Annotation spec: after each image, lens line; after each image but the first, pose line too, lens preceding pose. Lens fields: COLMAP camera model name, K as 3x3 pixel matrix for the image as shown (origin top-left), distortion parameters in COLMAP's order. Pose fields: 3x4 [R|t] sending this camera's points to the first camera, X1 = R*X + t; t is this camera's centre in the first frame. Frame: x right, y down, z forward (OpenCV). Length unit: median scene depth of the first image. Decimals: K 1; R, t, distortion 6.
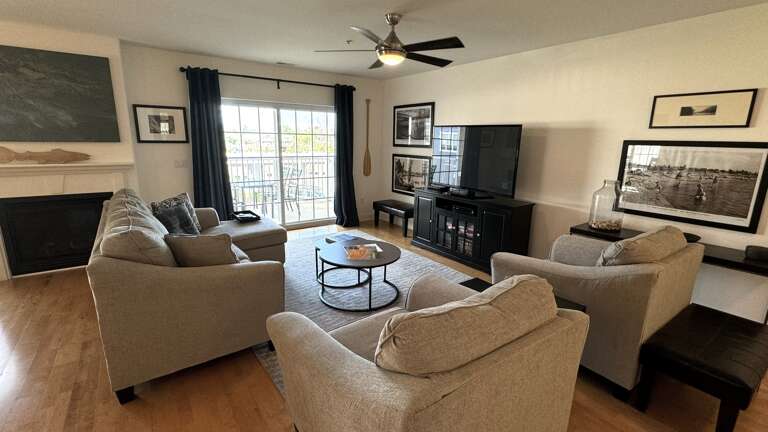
lens RADIAL K [[348.1, 0, 379.4], [0, 348.1, 213.2], [0, 0, 1]] dist [0.000476, 0.000322]
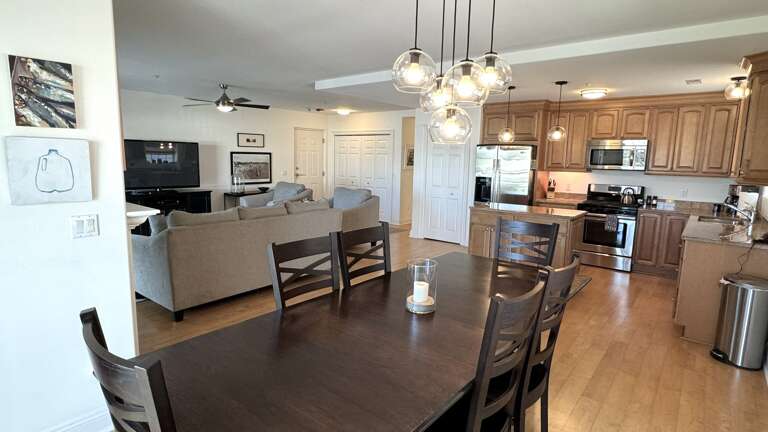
lens RADIAL K [[408.5, 0, 382.1], [0, 408.5, 214.8], [0, 0, 1]] dist [-0.003689, -0.000248]
pose [[-0.267232, -0.159470, 0.950345, -1.683785], [0.178952, 0.960844, 0.211552, -0.169127], [-0.946870, 0.226600, -0.228231, 0.653795]]
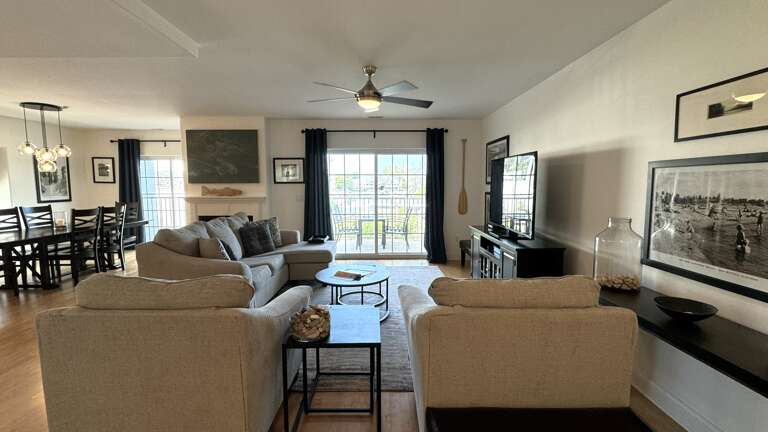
lens RADIAL K [[348.1, 0, 380.8], [0, 348.1, 211.2], [0, 0, 1]] dist [0.000476, 0.000322]
pose [[0.809448, 0.025920, -0.586620, 0.570283], [-0.106297, 0.988988, -0.102975, 0.014061], [0.577491, 0.145708, 0.803289, 0.122656]]
